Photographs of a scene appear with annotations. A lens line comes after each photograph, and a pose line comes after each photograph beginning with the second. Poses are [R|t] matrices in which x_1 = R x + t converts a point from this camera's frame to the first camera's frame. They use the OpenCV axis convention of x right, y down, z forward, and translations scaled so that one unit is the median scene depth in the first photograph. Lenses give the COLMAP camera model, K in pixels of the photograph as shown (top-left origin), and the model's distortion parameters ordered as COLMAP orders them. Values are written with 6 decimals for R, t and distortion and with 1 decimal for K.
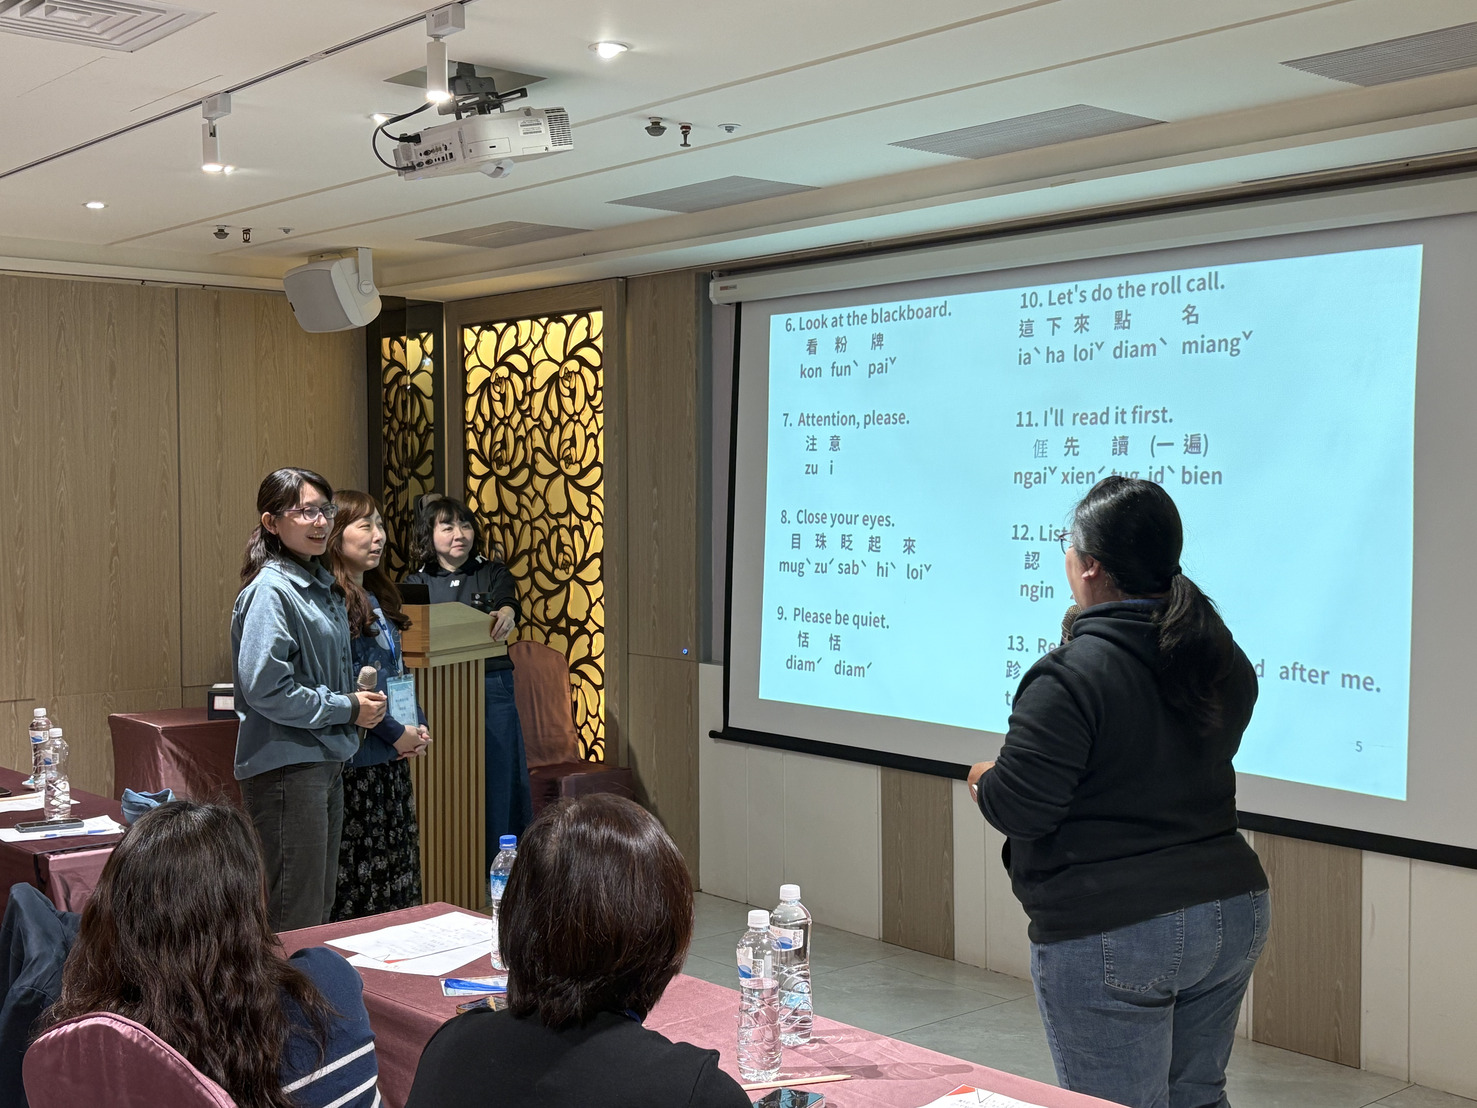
lens RADIAL K [[1756.7, 0, 738.5], [0, 1756.7, 554.0], [0, 0, 1]] dist [0.237929, -0.839987]
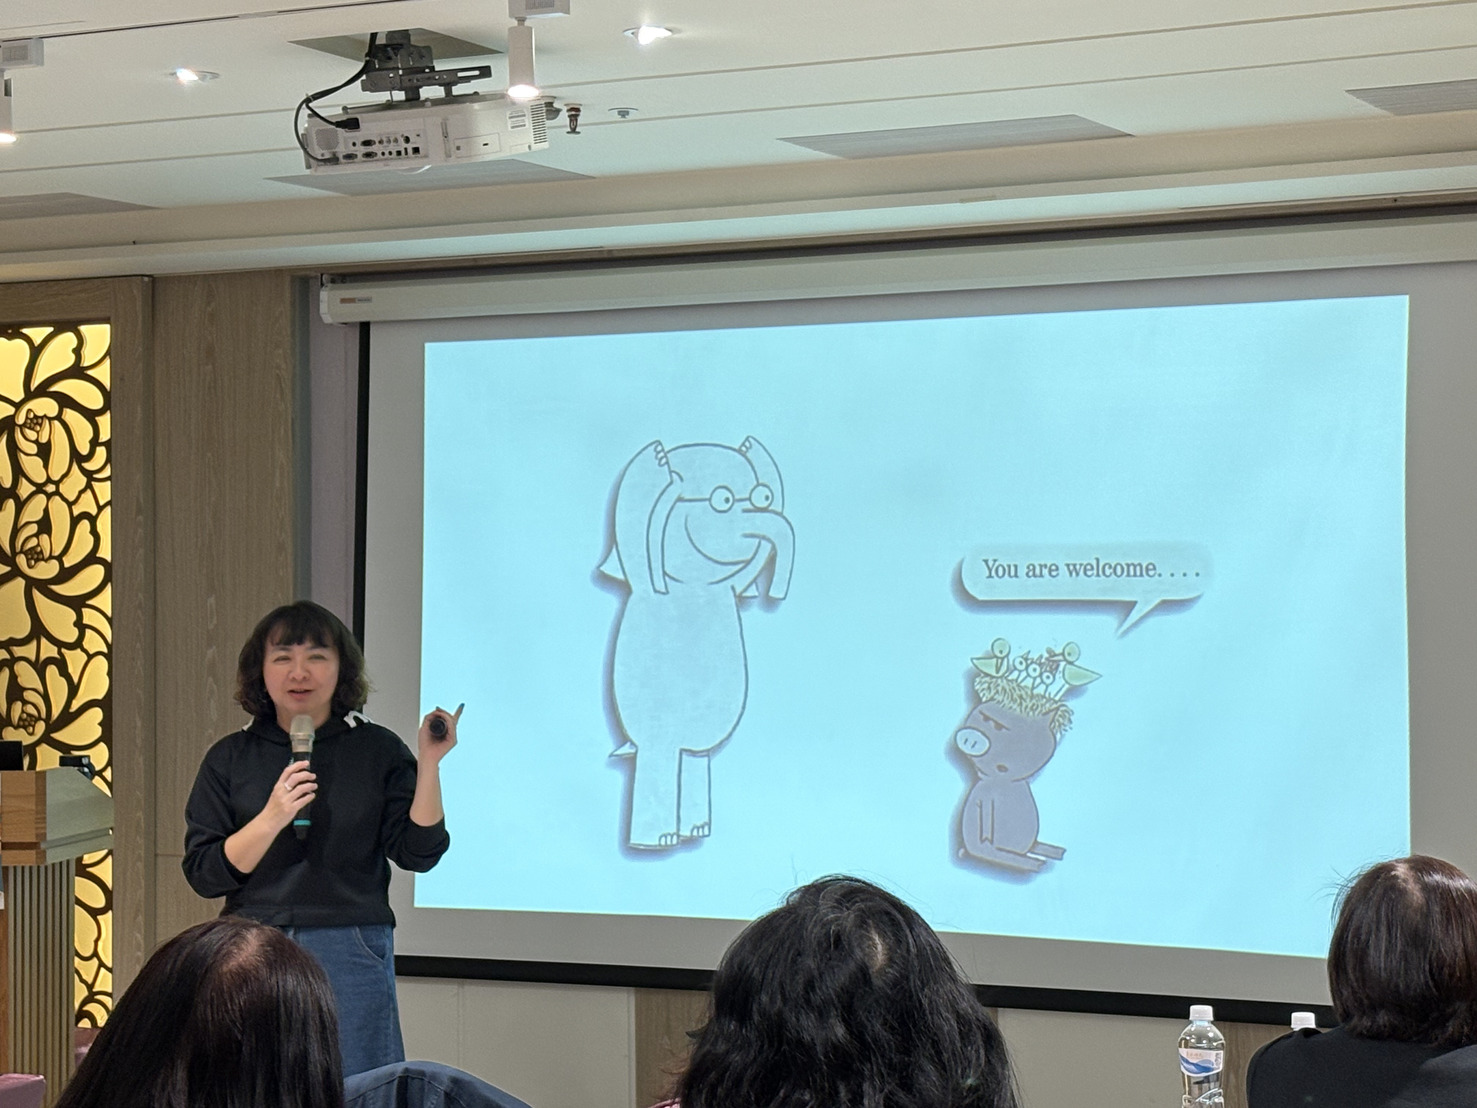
lens RADIAL K [[3238.4, 0, 738.5], [0, 3238.4, 554.0], [0, 0, 1]] dist [0.222083, -0.869884]
pose [[0.924189, 0.000763, 0.381935, -0.312979], [0.020946, 0.998392, -0.052678, 0.013686], [-0.381361, 0.056685, 0.922687, -0.181433]]
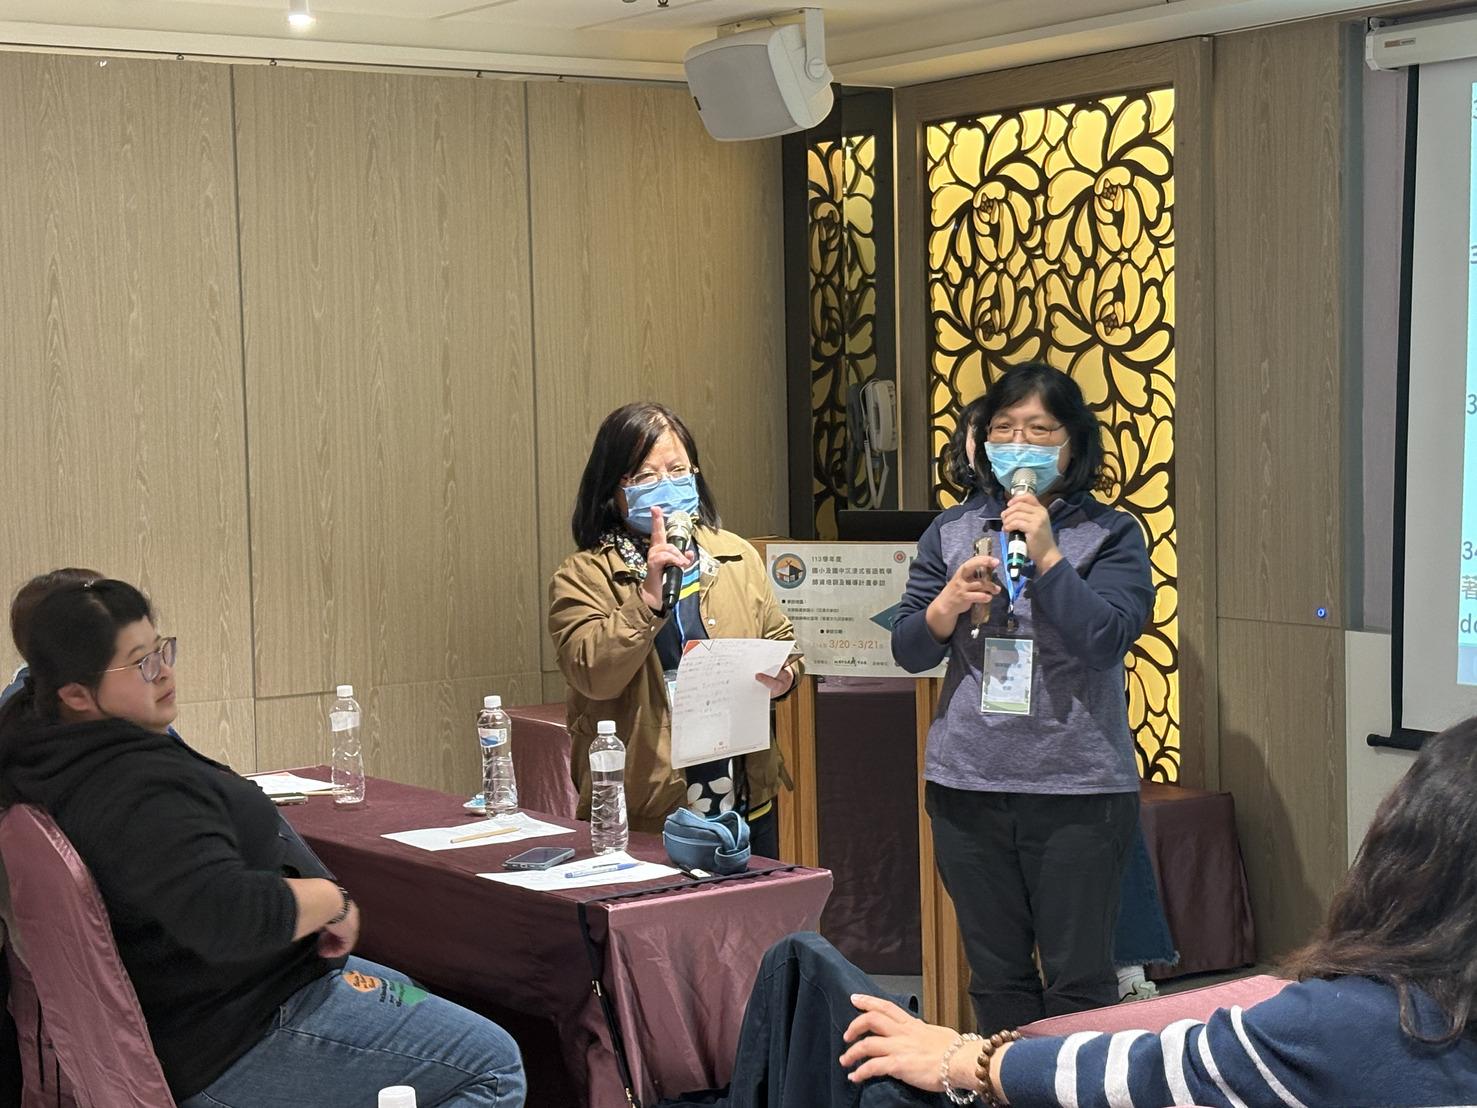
lens RADIAL K [[2691.3, 0, 738.5], [0, 2691.3, 554.0], [0, 0, 1]] dist [0.285629, -1.341344]
pose [[0.992950, -0.013319, -0.117784, -0.117113], [0.016604, 0.999499, 0.026952, 0.003183], [0.117366, -0.028718, 0.992673, -0.013500]]
